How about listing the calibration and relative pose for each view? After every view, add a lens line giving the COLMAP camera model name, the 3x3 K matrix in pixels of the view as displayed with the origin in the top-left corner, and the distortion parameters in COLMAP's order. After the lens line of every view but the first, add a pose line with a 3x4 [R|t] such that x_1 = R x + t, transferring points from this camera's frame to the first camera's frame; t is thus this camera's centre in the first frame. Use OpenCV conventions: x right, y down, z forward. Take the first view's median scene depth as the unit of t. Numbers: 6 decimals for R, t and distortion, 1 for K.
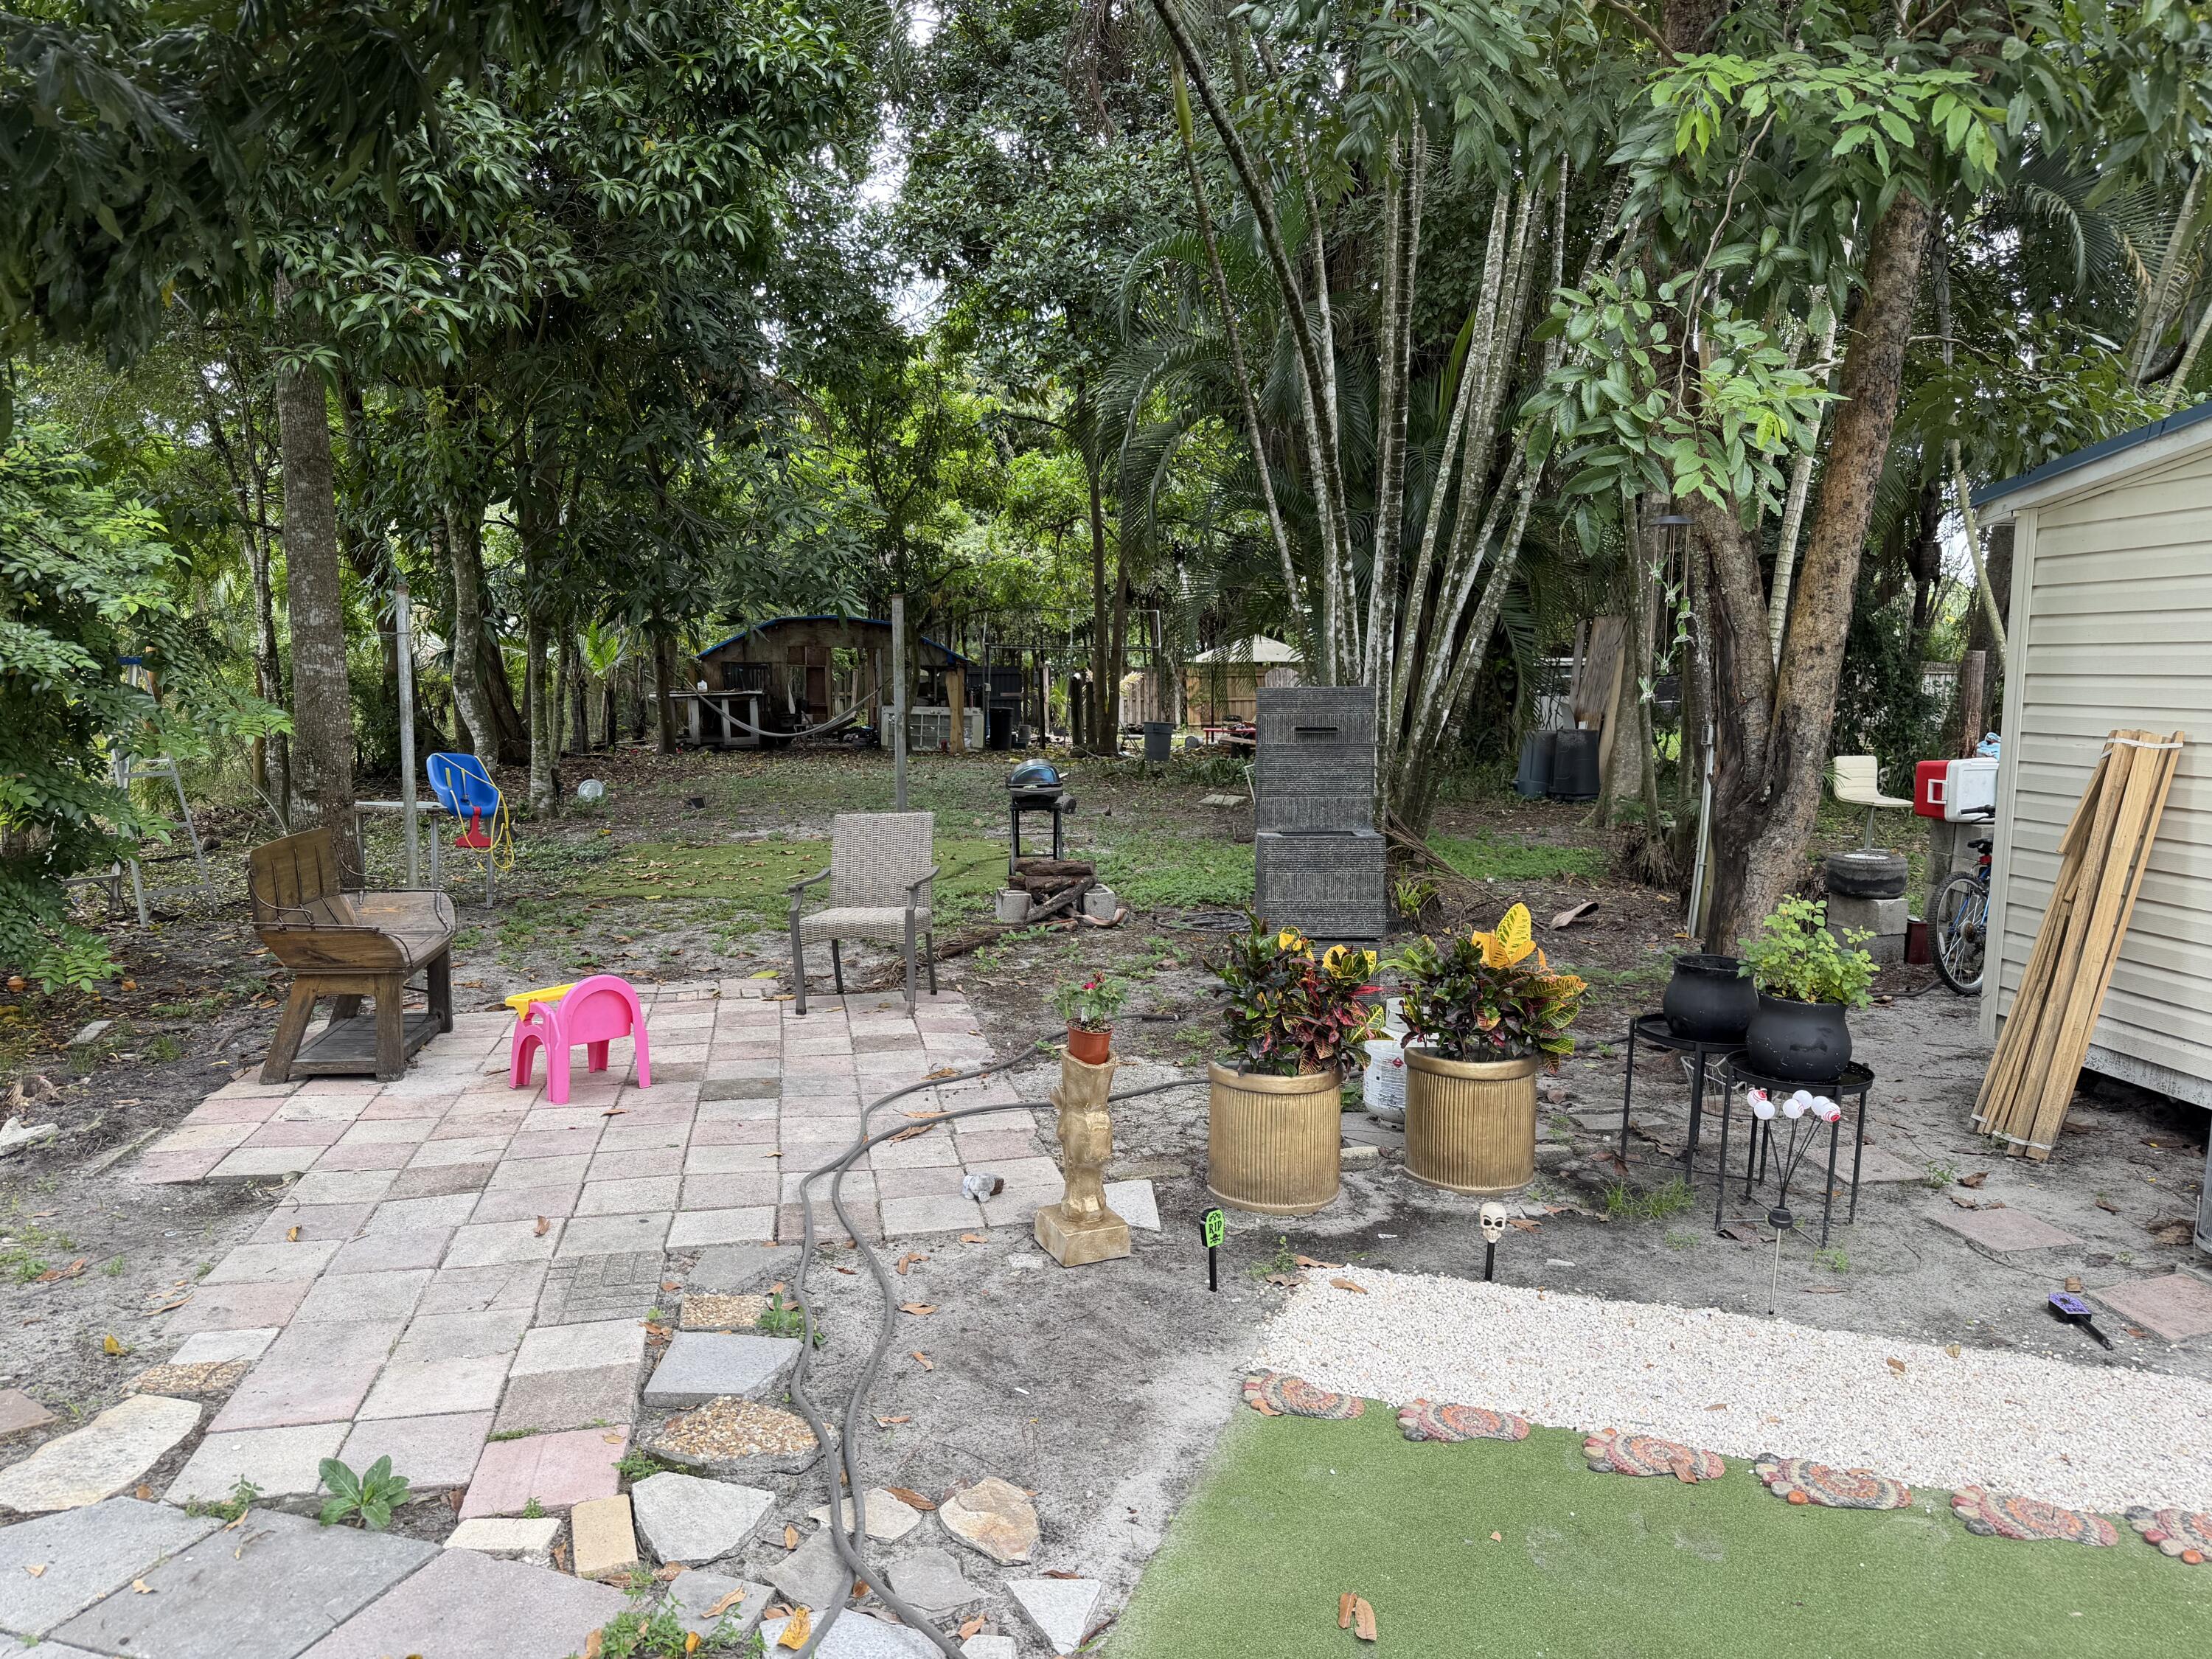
lens RADIAL K [[1574.8, 0, 1106.0], [0, 1574.8, 829.5], [0, 0, 1]] dist [0.143258, -0.249044]
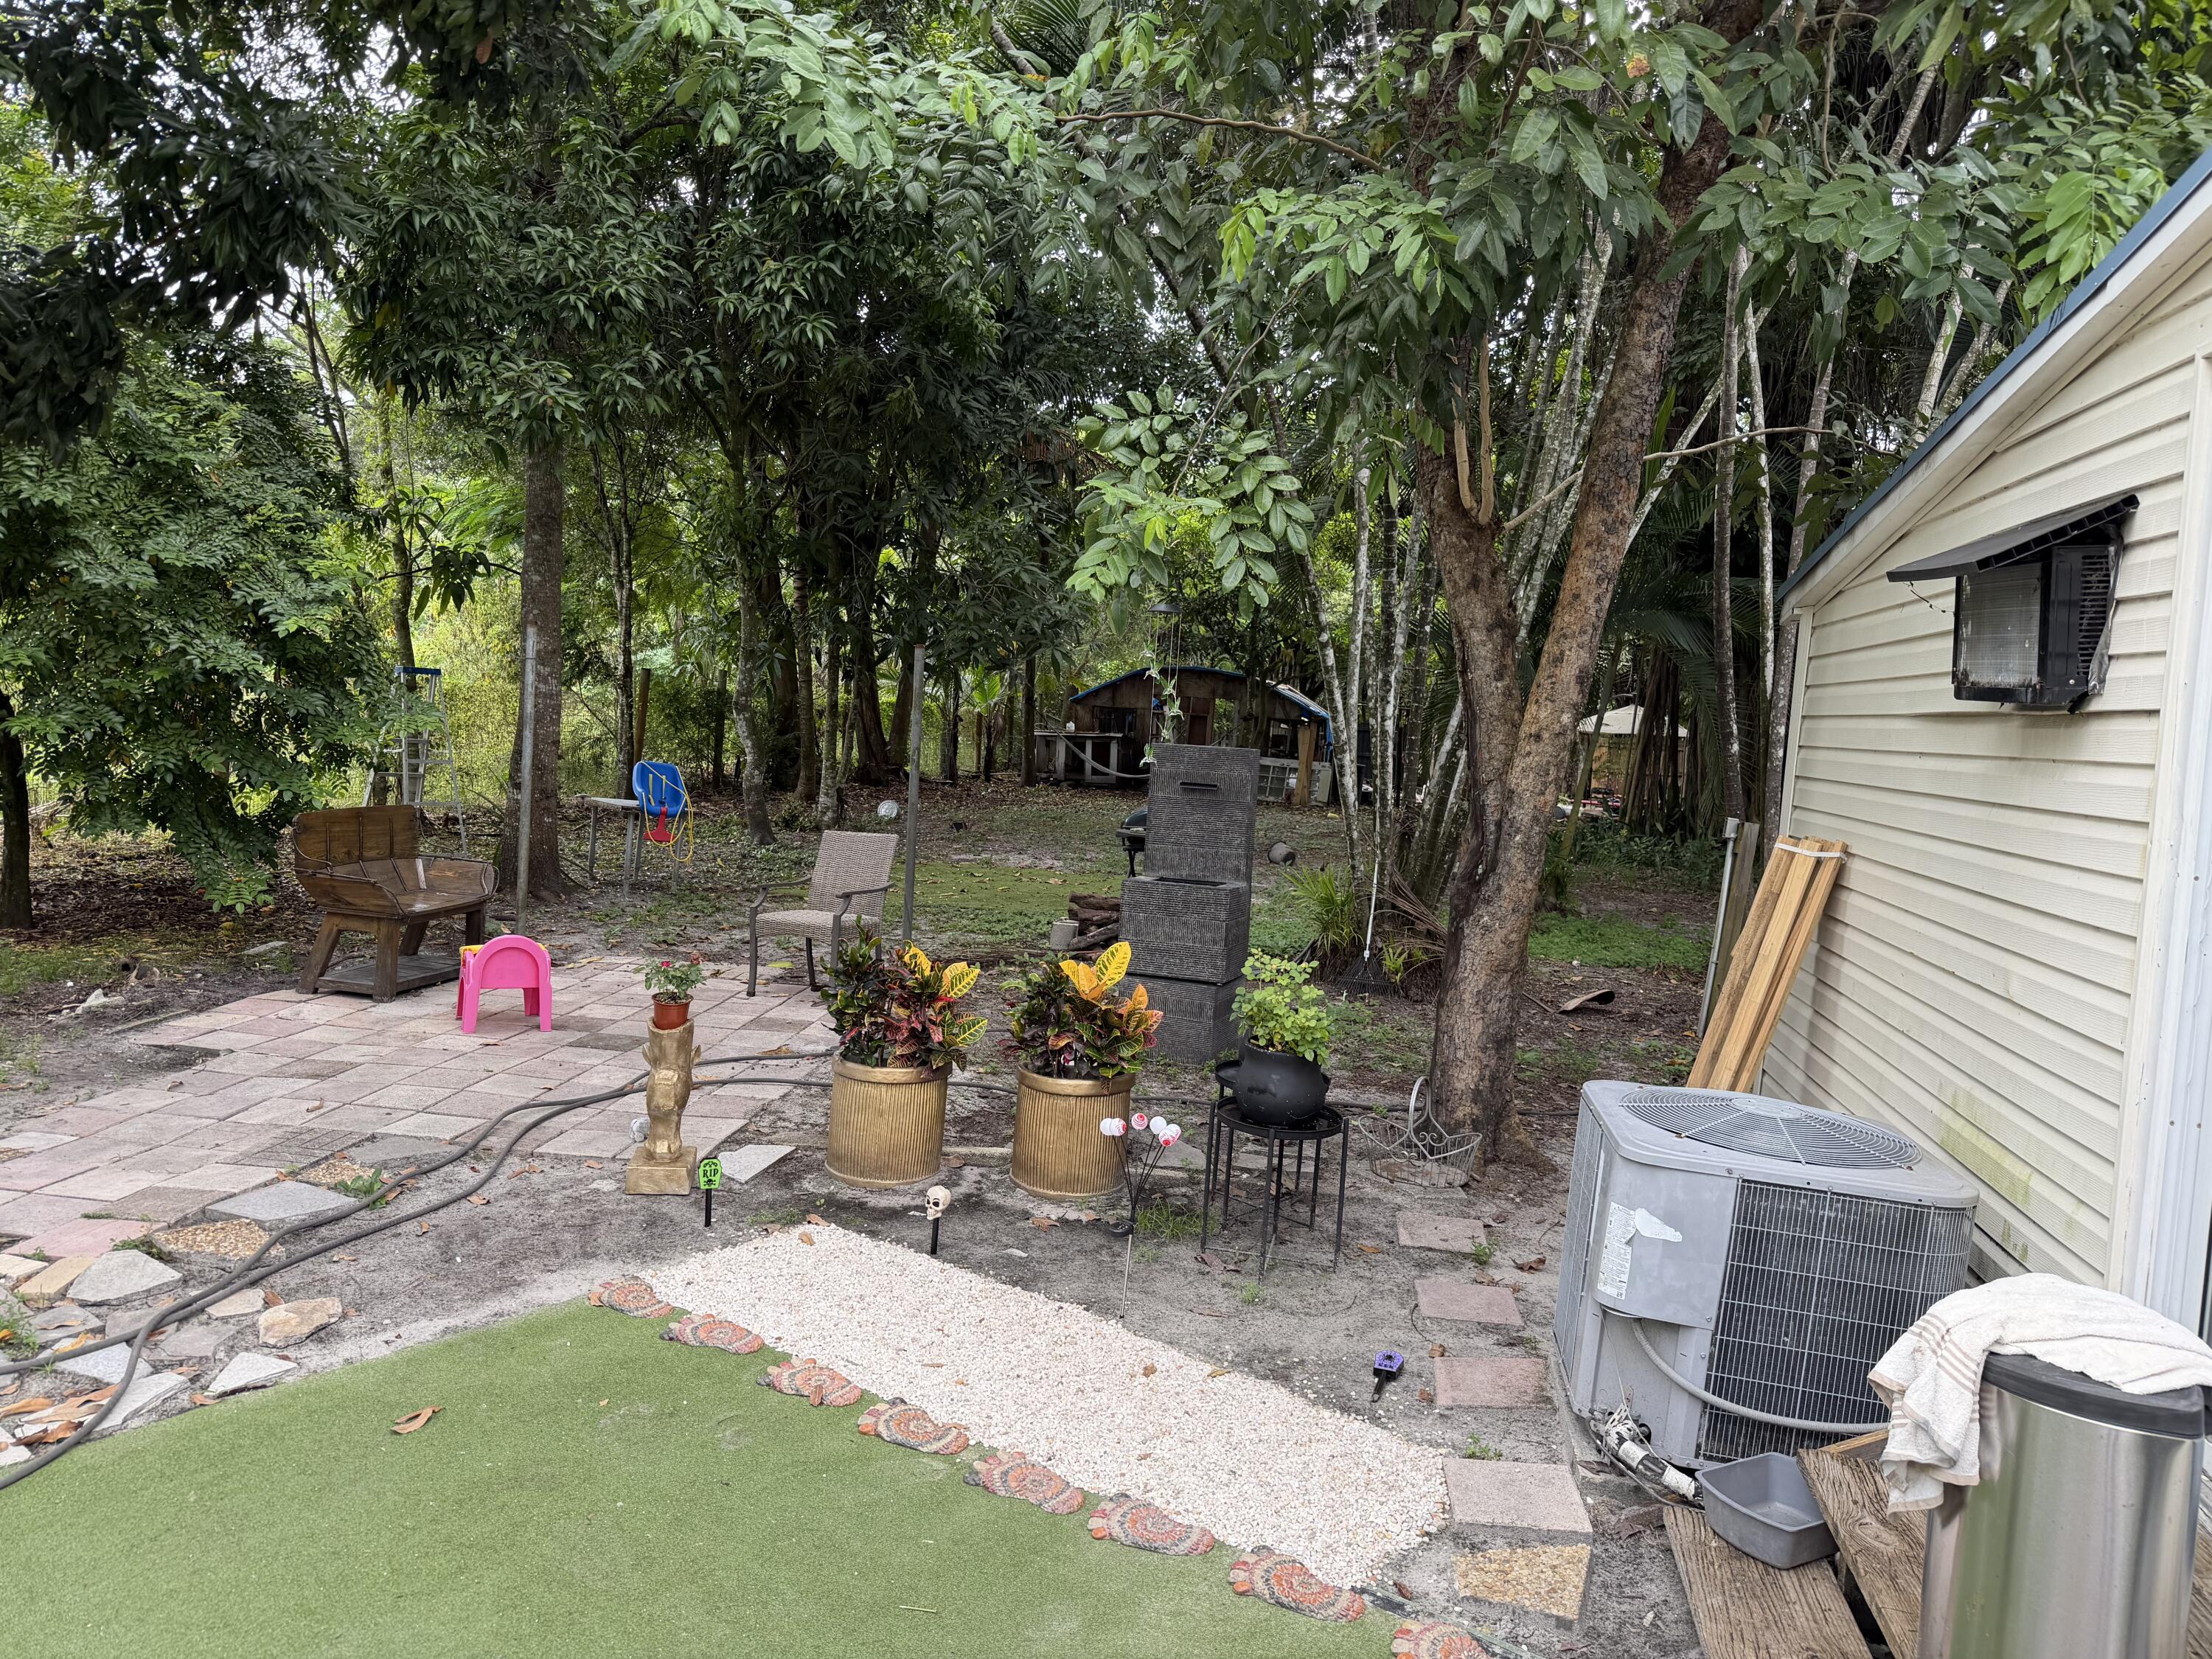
lens RADIAL K [[1574.8, 0, 1106.0], [0, 1574.8, 829.5], [0, 0, 1]] dist [0.143258, -0.249044]
pose [[0.944999, 0.079532, -0.317255, 0.612616], [-0.090169, 0.995746, -0.018961, -0.011021], [0.314398, 0.046525, 0.948151, -0.054736]]
